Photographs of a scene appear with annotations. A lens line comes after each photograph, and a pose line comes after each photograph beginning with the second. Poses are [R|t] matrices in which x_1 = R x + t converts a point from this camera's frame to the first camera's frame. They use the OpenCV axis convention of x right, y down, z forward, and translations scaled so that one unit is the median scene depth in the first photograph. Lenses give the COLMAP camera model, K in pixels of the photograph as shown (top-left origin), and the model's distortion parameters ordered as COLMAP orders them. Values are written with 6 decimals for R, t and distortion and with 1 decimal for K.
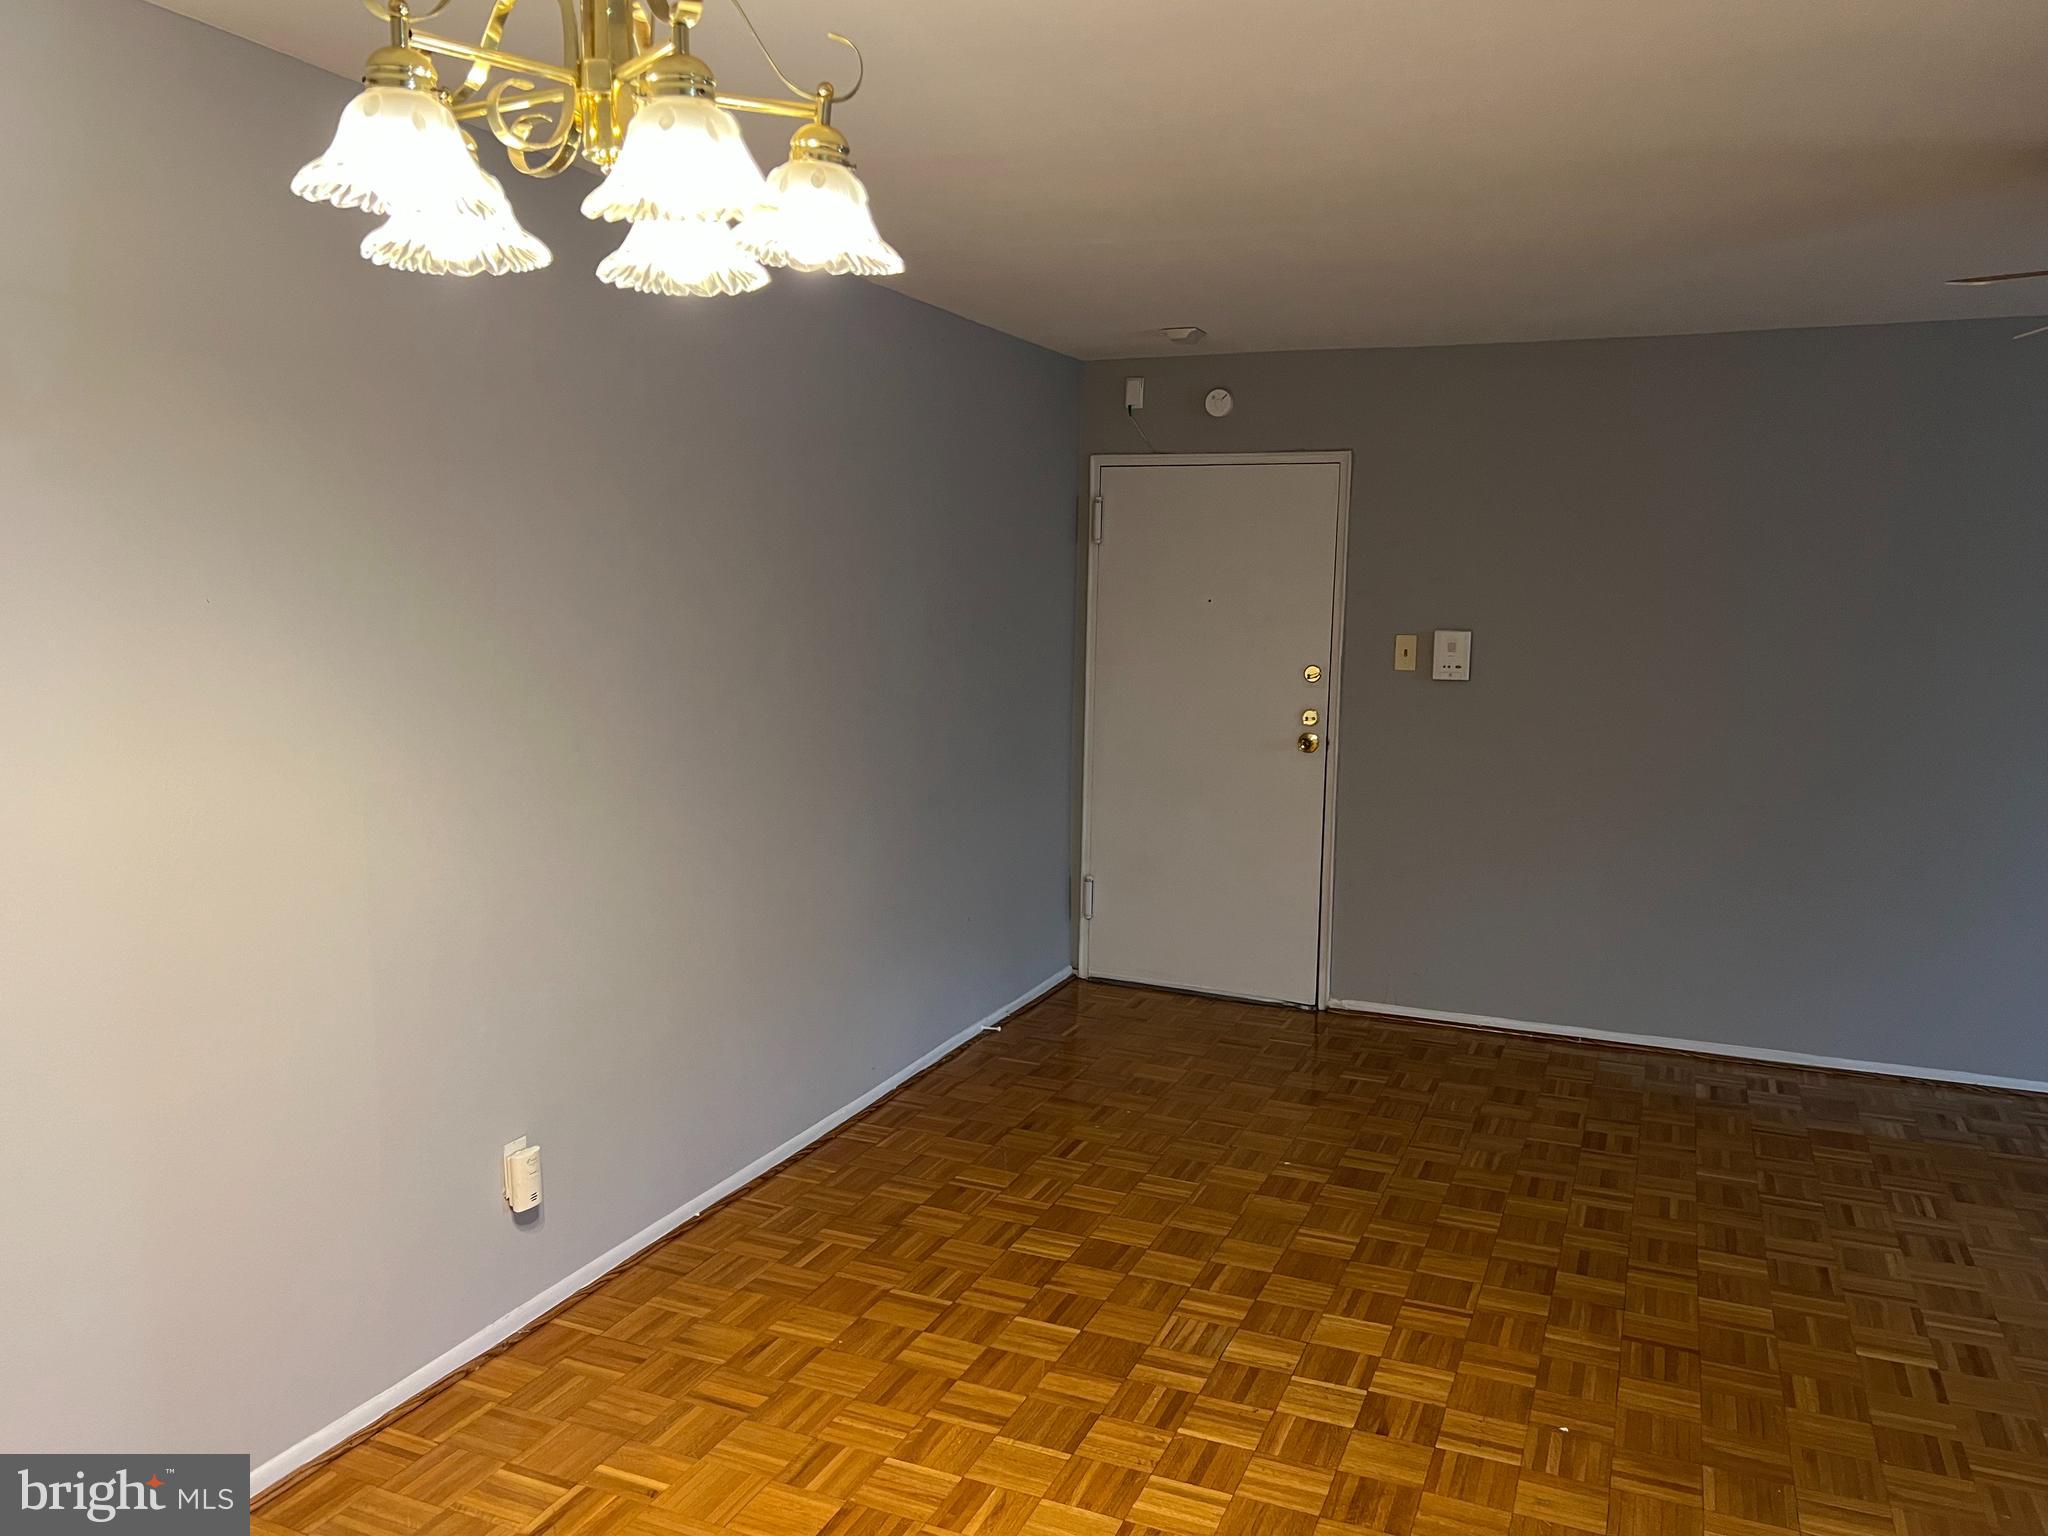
lens RADIAL K [[1588.1, 0, 1015.2], [0, 1588.1, 757.1], [0, 0, 1]] dist [0.080336, -0.067122]
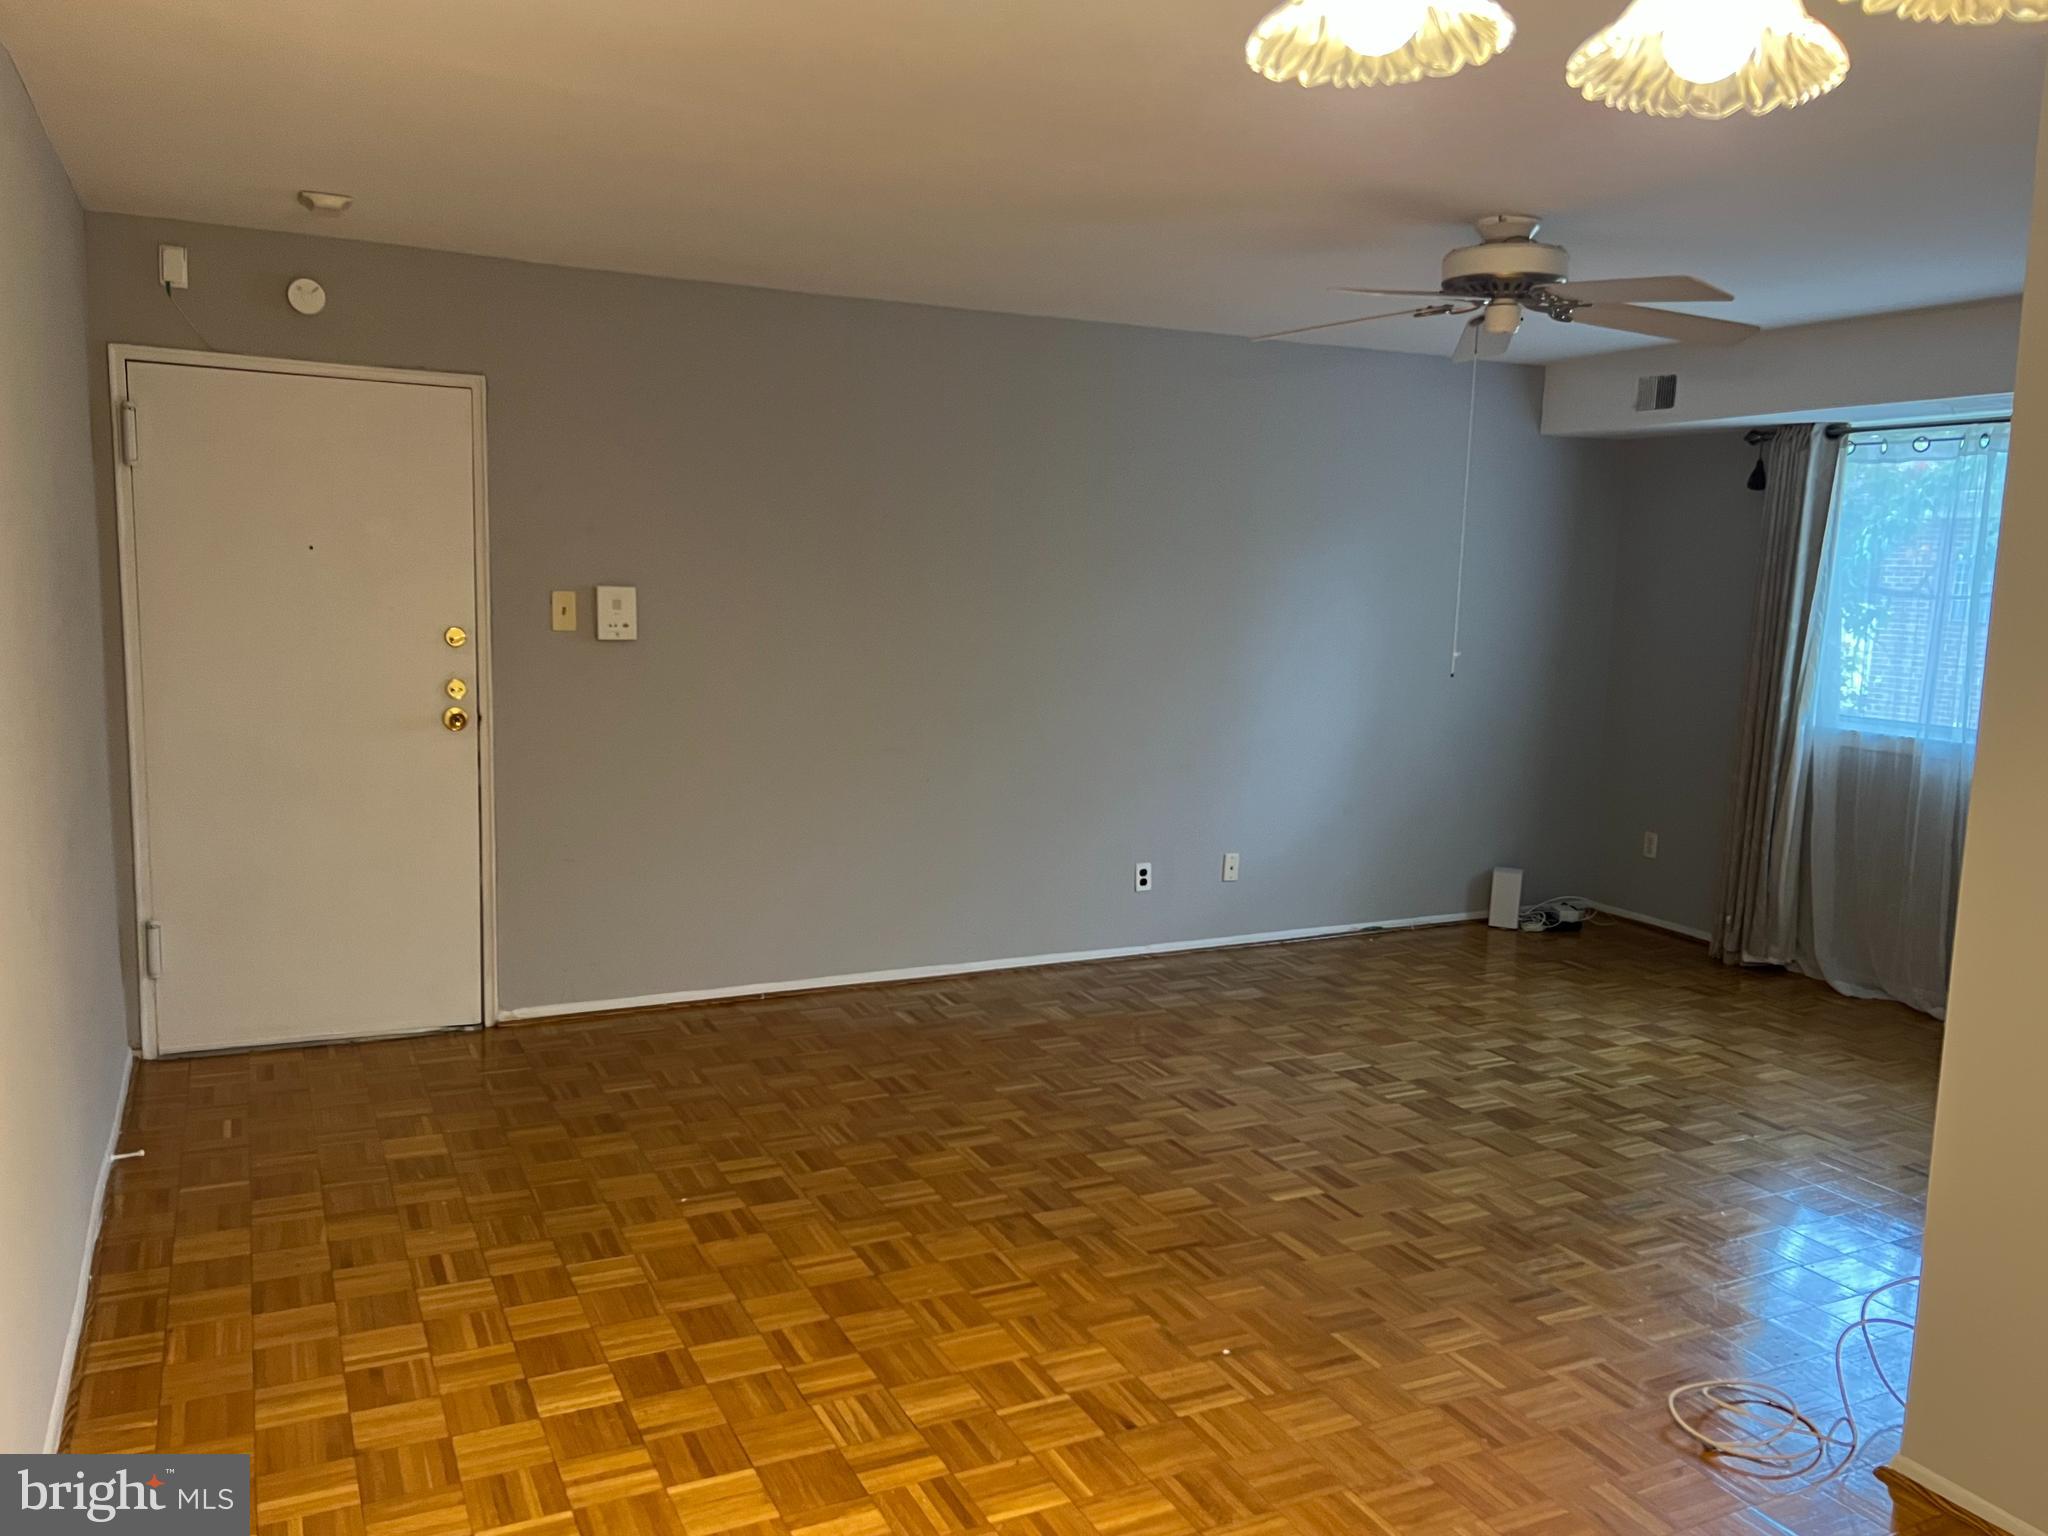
lens RADIAL K [[1588.1, 0, 1006.0], [0, 1588.1, 768.2], [0, 0, 1]] dist [0.080336, -0.067122]
pose [[0.661001, -0.097706, 0.743997, -0.342453], [0.067922, 0.995207, 0.070351, -0.030776], [-0.747305, 0.004032, 0.664469, 0.285929]]
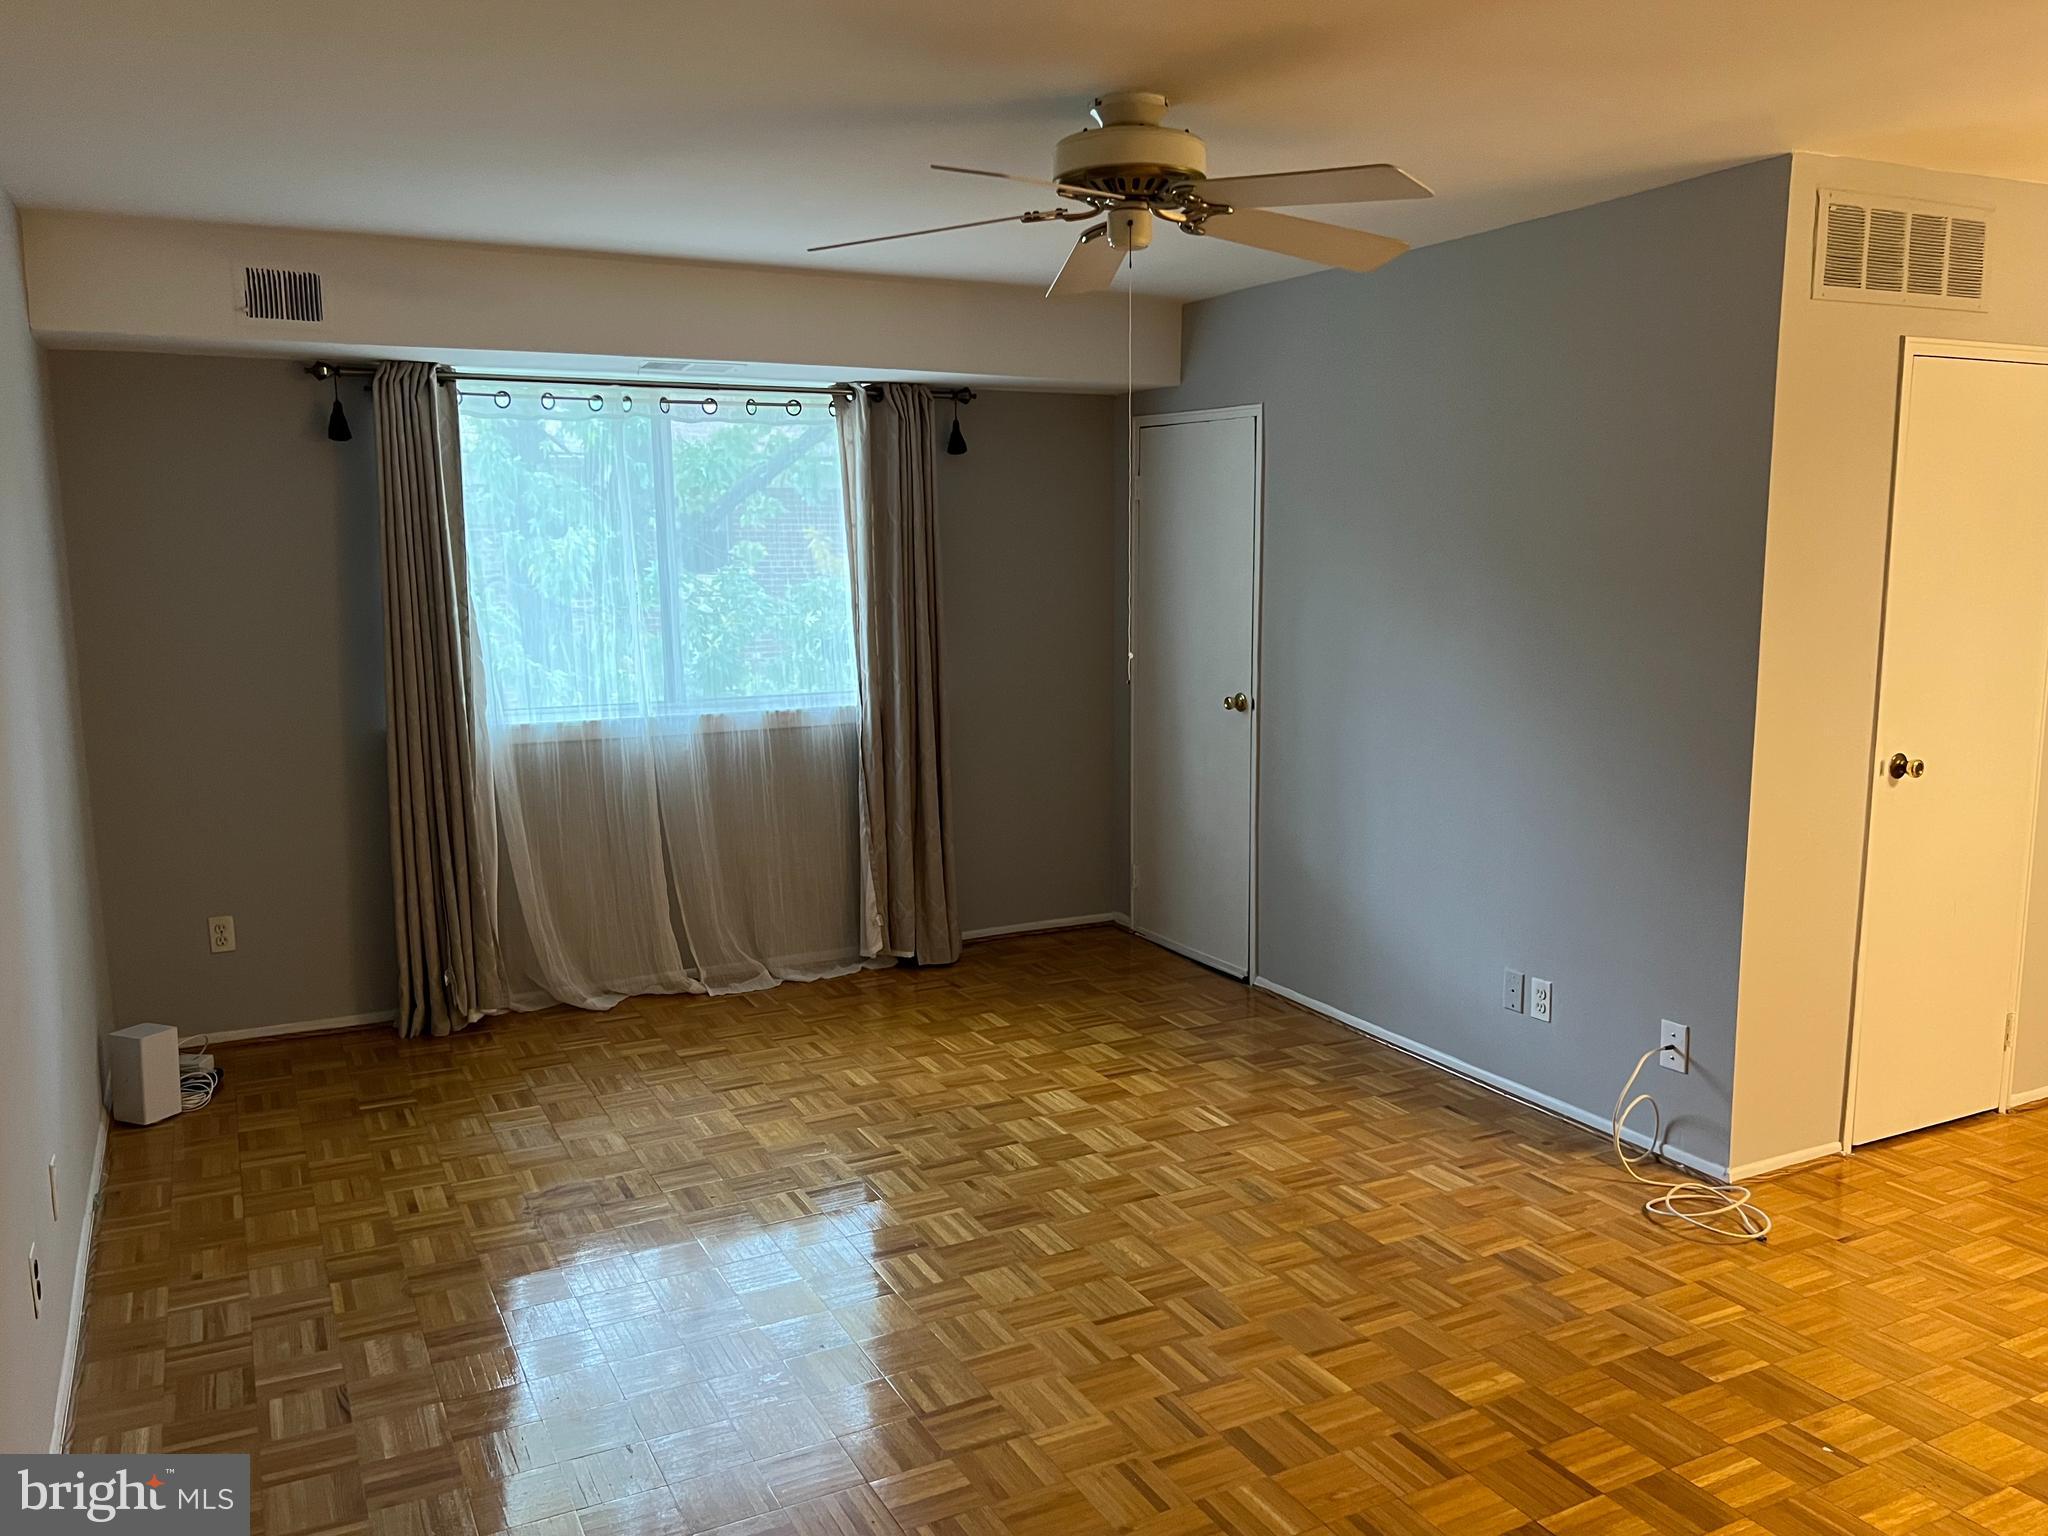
lens RADIAL K [[1588.1, 0, 1019.1], [0, 1588.1, 766.7], [0, 0, 1]] dist [0.080336, -0.067122]
pose [[-0.765616, -0.095482, 0.636172, 0.103754], [0.070063, 0.970664, 0.230004, -0.133942], [-0.639471, 0.220667, -0.736467, 1.294797]]
